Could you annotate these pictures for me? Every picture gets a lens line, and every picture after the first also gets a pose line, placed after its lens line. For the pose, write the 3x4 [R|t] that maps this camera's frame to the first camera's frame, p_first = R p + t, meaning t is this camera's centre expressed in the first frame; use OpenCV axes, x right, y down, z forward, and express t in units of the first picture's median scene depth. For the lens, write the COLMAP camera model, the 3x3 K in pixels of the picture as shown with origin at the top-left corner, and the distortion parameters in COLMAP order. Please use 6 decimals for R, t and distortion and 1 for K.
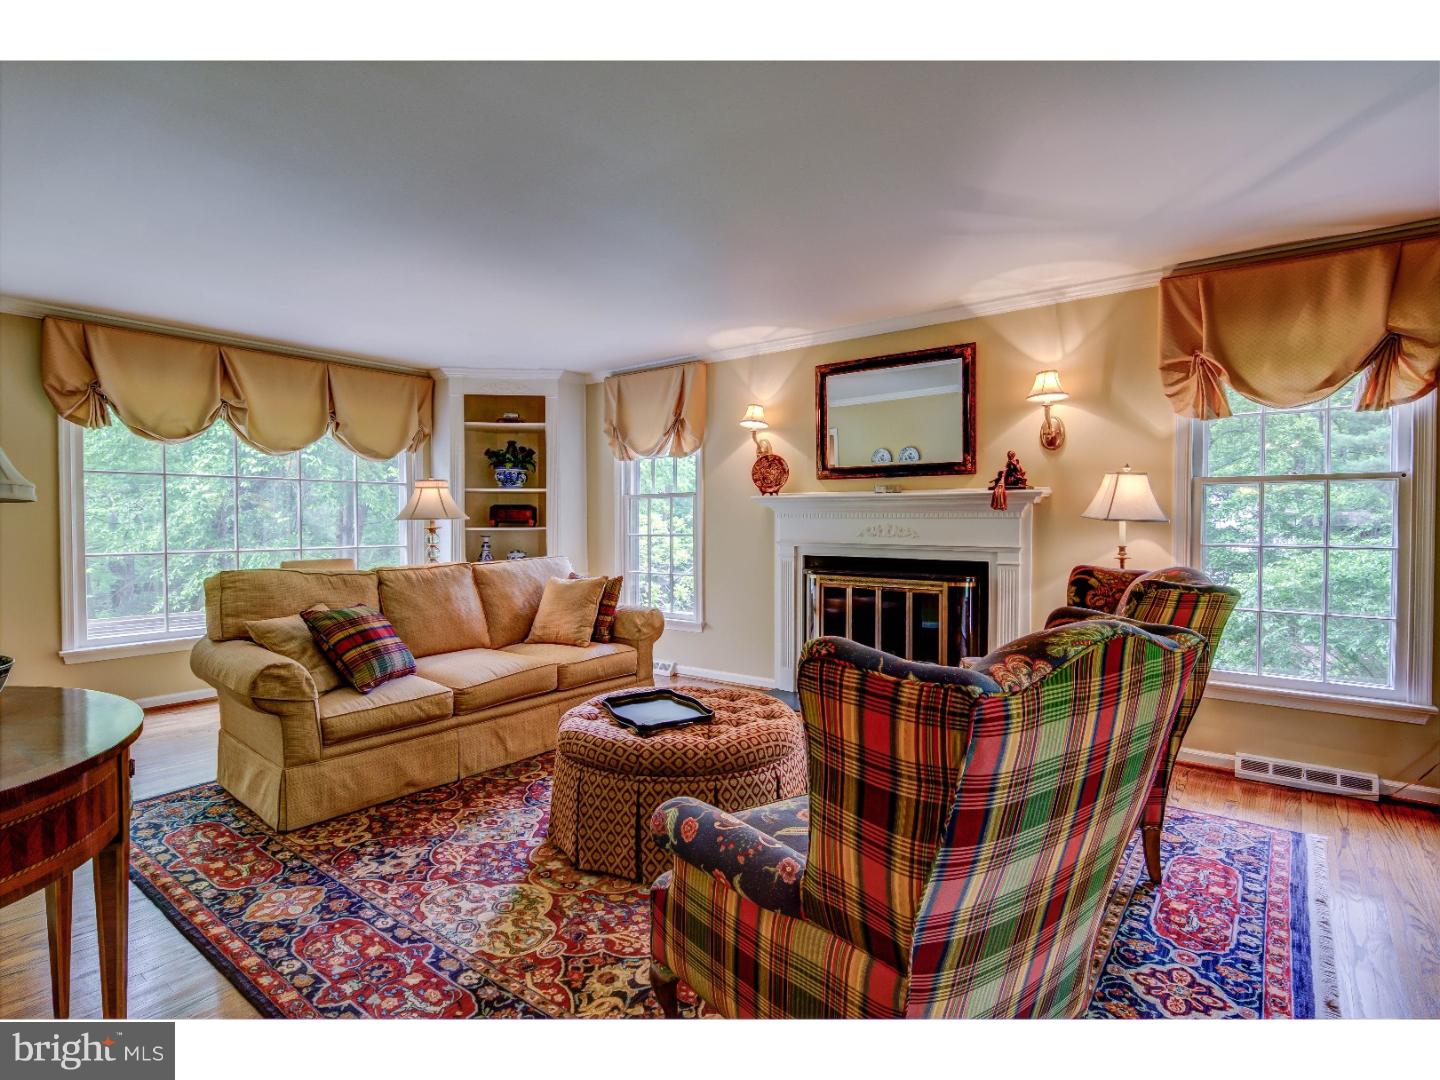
lens RADIAL K [[733.9, 0, 720.4], [0, 733.9, 540.6], [0, 0, 1]] dist [0.003929, -0.006793]
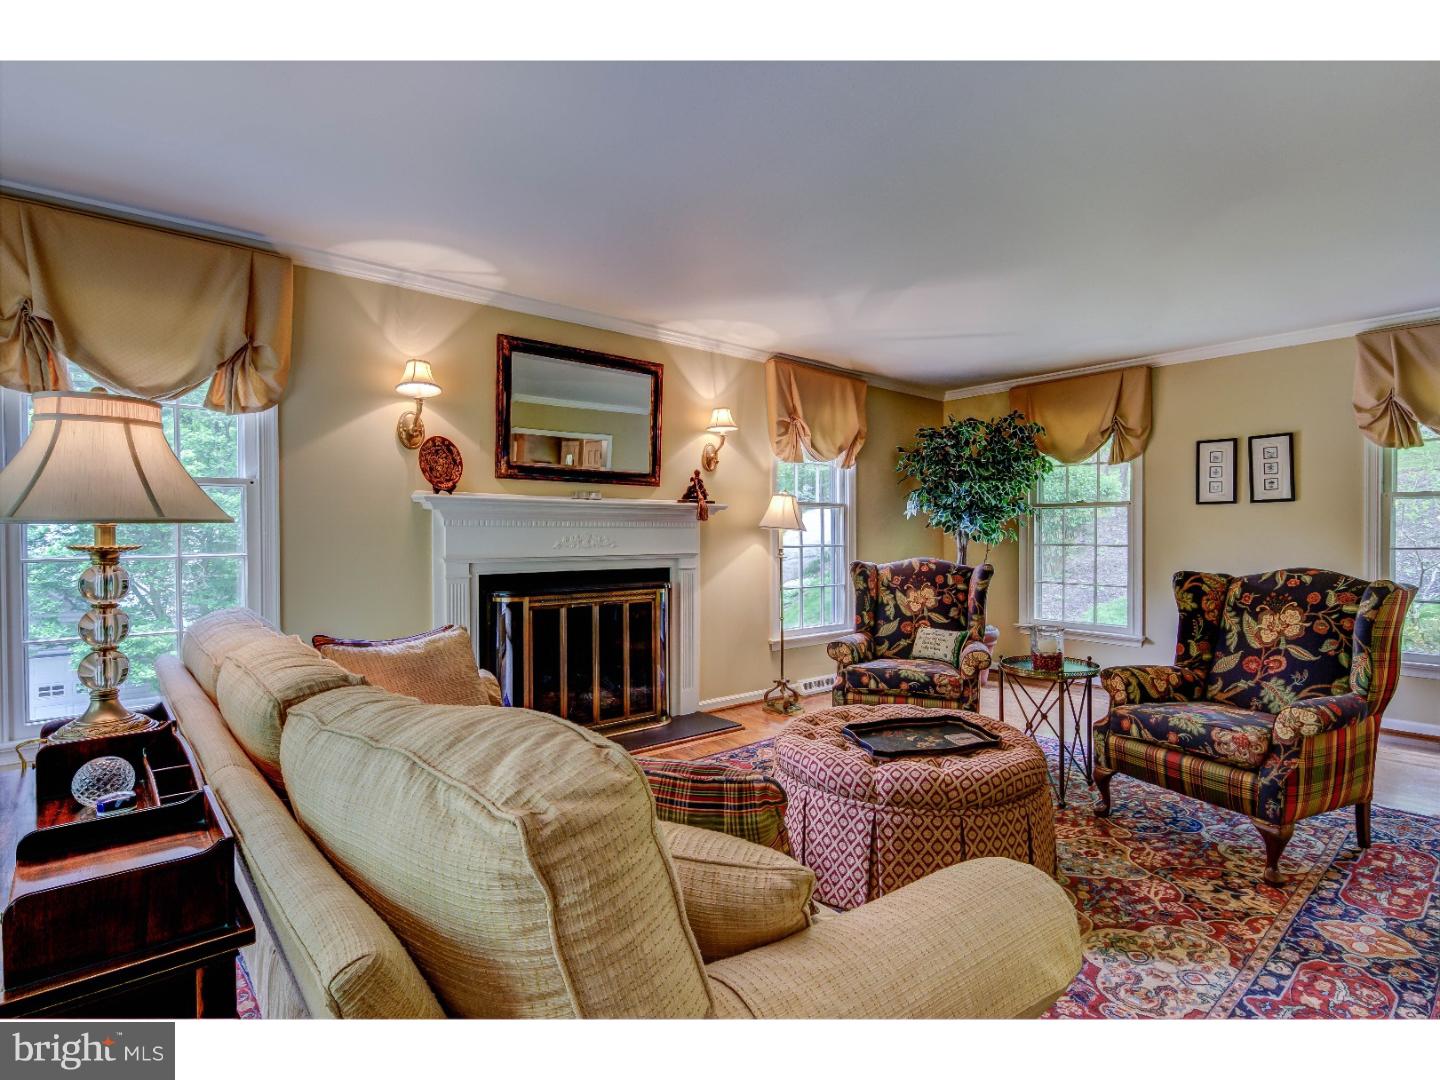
lens RADIAL K [[733.9, 0, 720.4], [0, 733.9, 532.7], [0, 0, 1]] dist [0.003929, -0.006793]
pose [[0.187924, -0.001264, 0.982183, -0.680048], [0.030248, 0.999532, -0.004501, -0.015318], [-0.981718, 0.030555, 0.187875, 0.707027]]
